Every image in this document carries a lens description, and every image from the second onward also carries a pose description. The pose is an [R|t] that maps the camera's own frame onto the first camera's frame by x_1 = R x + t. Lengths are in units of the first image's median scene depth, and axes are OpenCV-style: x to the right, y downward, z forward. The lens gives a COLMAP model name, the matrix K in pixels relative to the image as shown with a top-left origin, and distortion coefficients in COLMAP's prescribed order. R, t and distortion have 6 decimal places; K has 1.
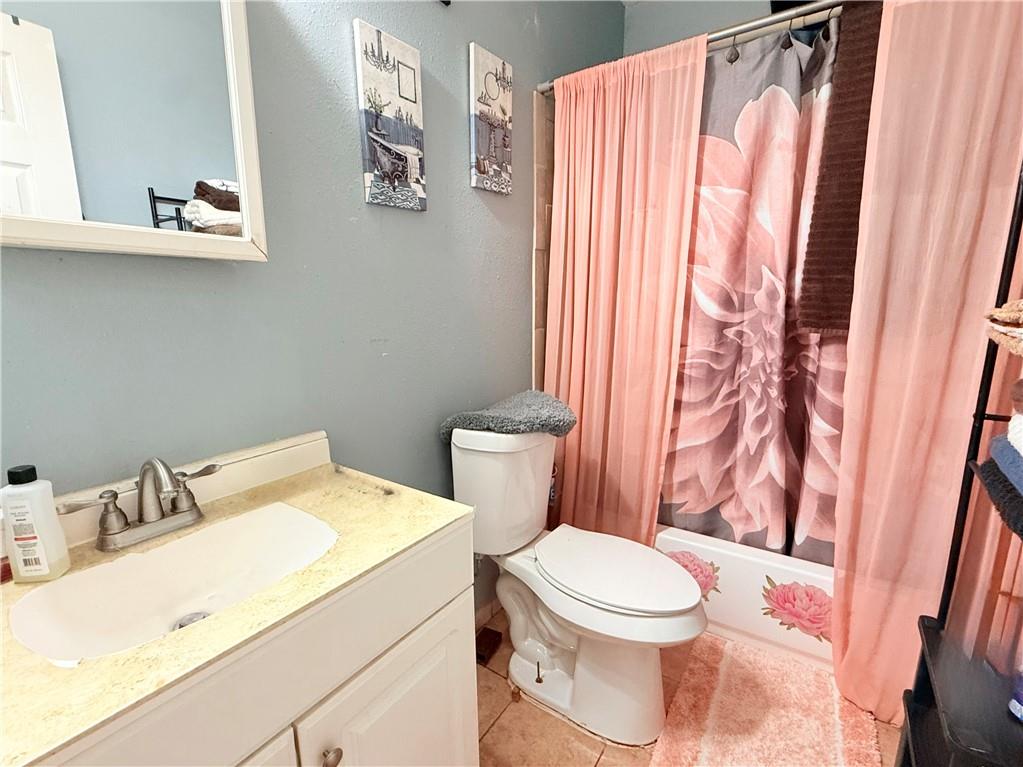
lens RADIAL K [[469.3, 0, 499.8], [0, 469.3, 389.2], [0, 0, 1]] dist [-0.001890, -0.000092]
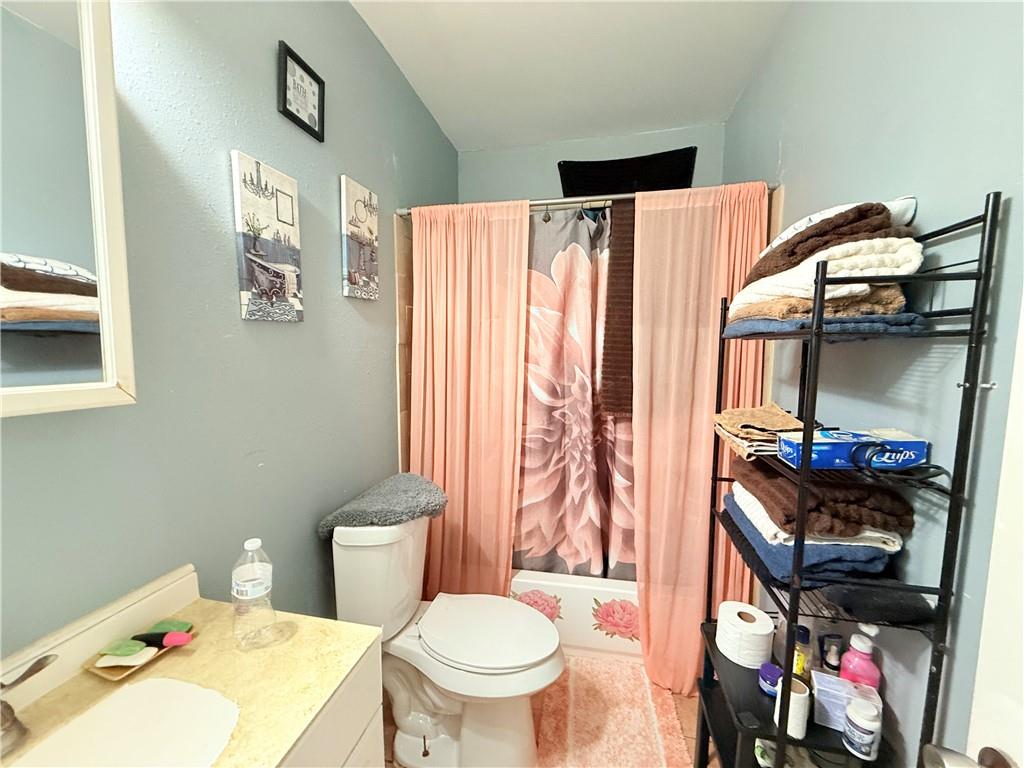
lens RADIAL K [[404.9, 0, 508.2], [0, 404.9, 384.6], [0, 0, 1]] dist [-0.000305, 0.000102]
pose [[0.918943, -0.023404, 0.393696, -0.086491], [0.062541, 0.994254, -0.086875, -0.119646], [-0.389401, 0.104455, 0.915126, 0.000706]]
